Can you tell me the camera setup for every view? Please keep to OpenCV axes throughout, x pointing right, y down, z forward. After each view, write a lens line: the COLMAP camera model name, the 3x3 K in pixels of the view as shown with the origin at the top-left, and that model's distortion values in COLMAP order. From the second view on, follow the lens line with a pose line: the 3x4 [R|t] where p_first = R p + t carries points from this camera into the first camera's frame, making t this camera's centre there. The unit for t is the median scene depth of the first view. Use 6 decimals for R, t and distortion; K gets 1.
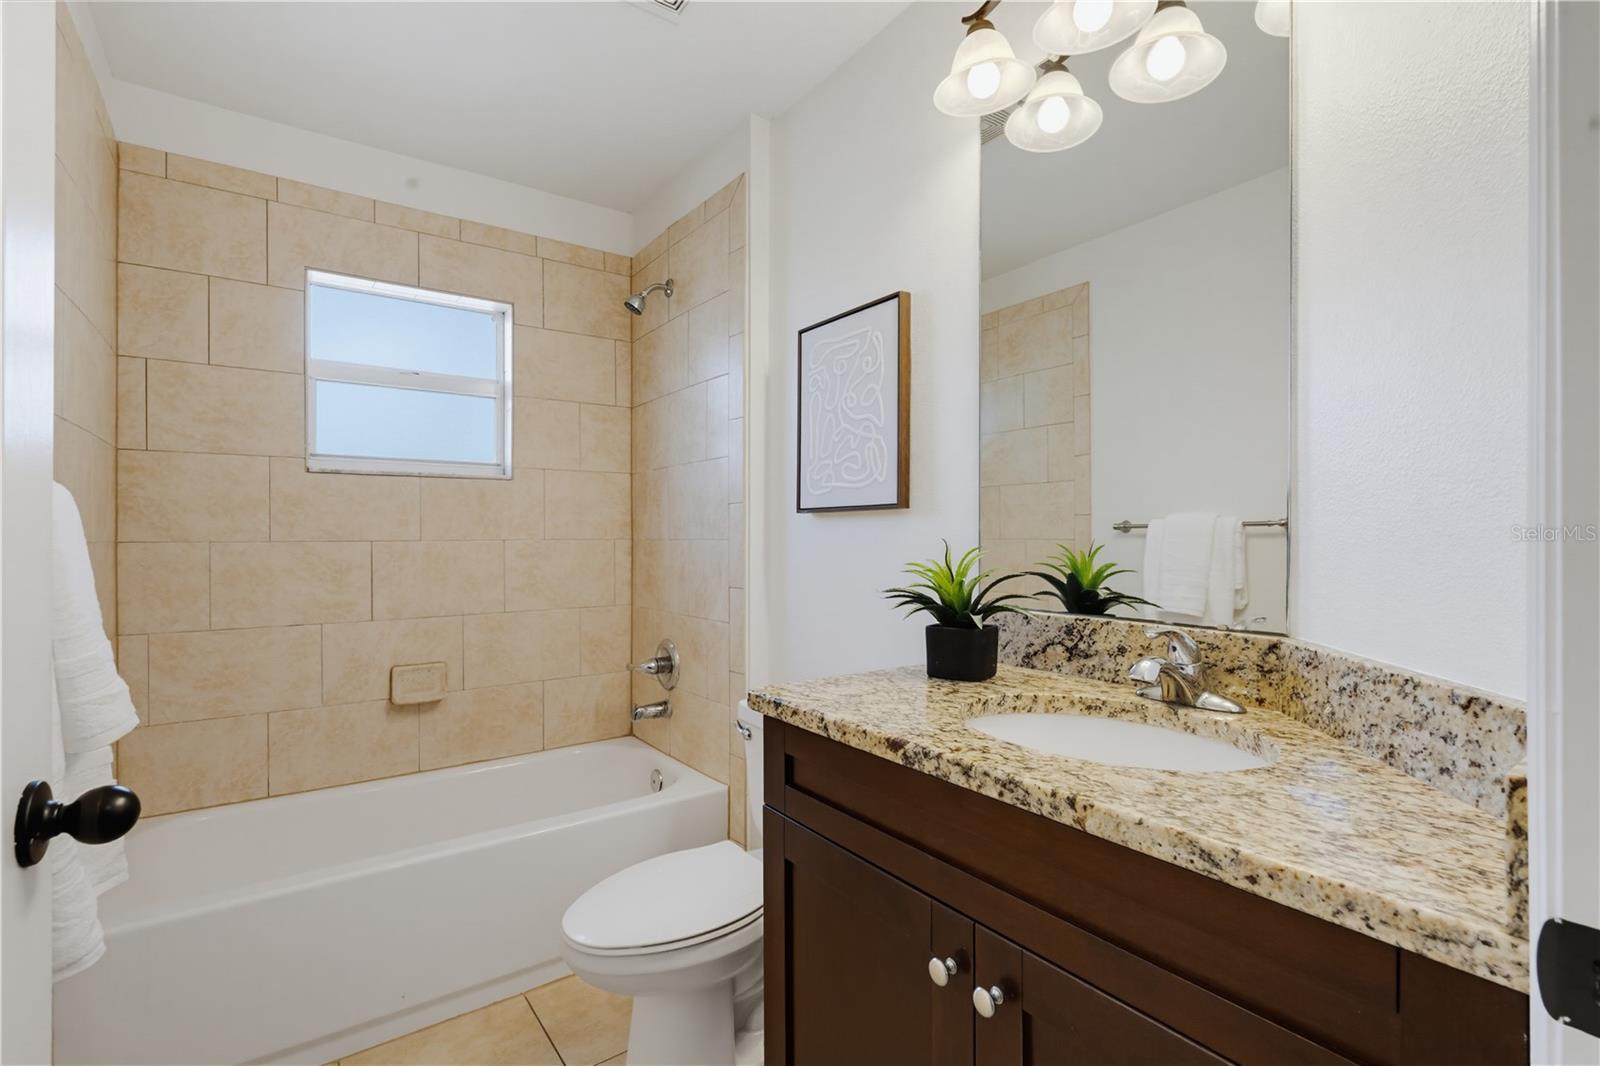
lens RADIAL K [[762.8, 0, 807.7], [0, 762.8, 533.4], [0, 0, 1]] dist [0.001689, -0.002684]
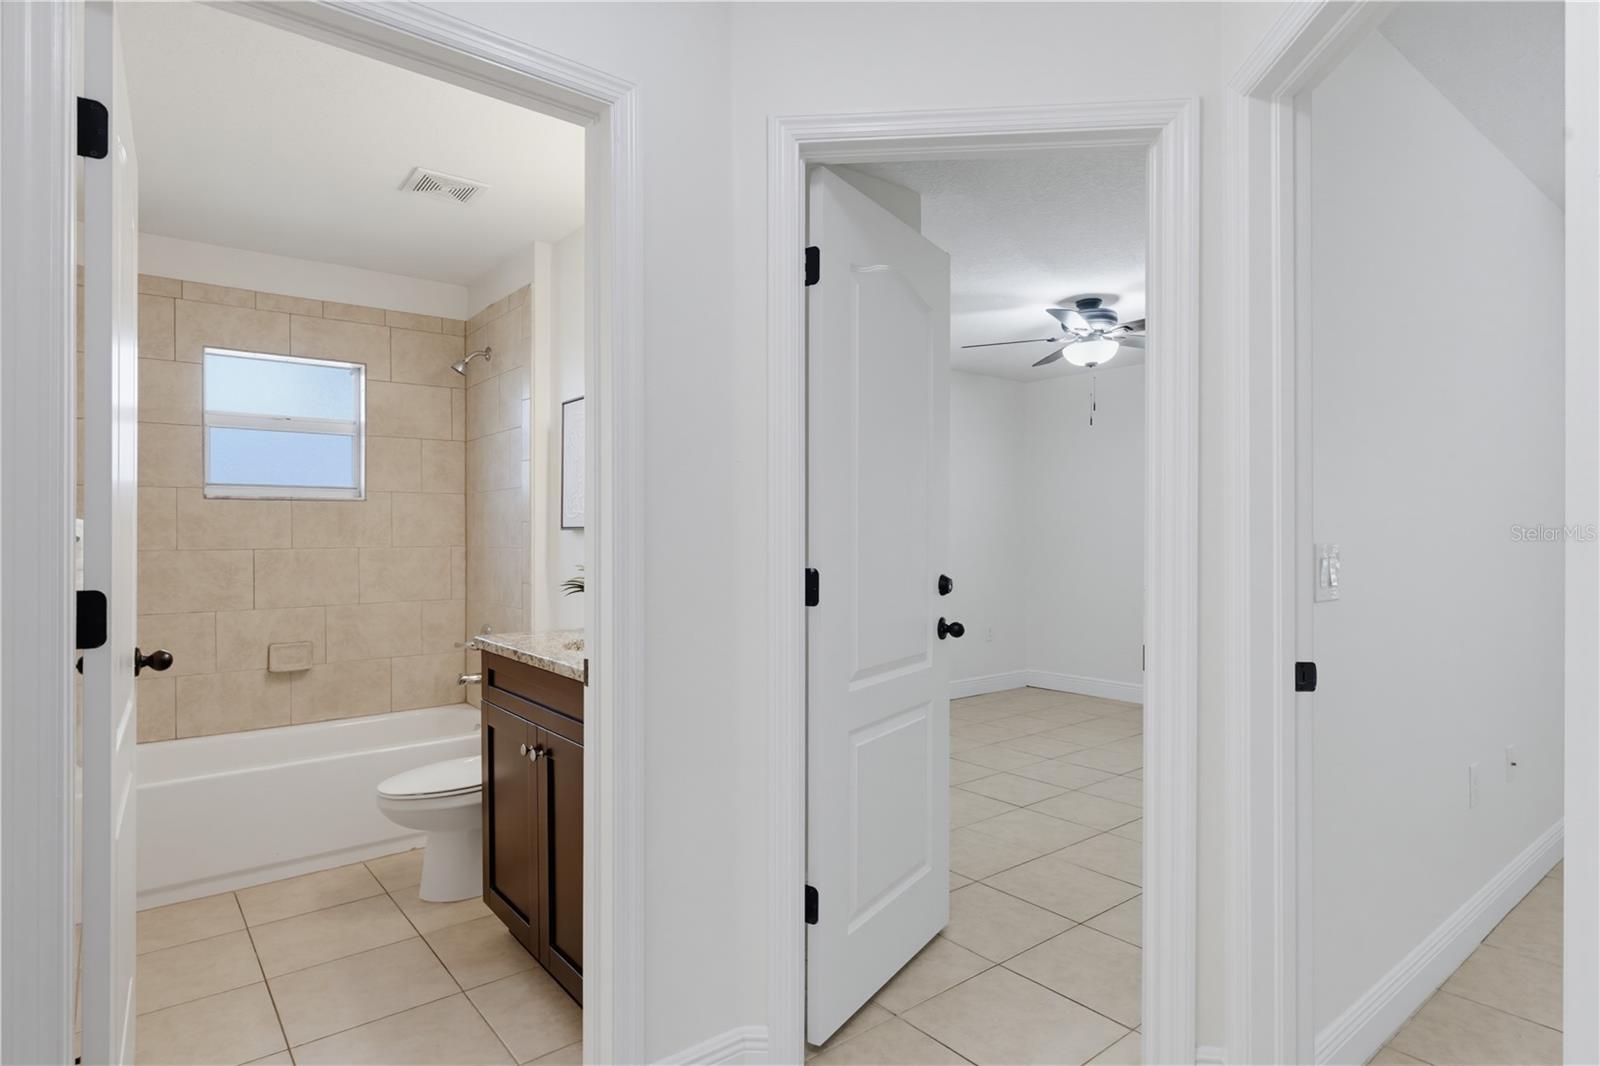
lens RADIAL K [[866.6, 0, 795.2], [0, 866.6, 533.1], [0, 0, 1]] dist [-0.003121, 0.001251]
pose [[0.998840, 0.000868, 0.048154, 0.287566], [-0.000995, 0.999996, 0.002613, -0.022168], [-0.048151, -0.002658, 0.998837, -0.532494]]
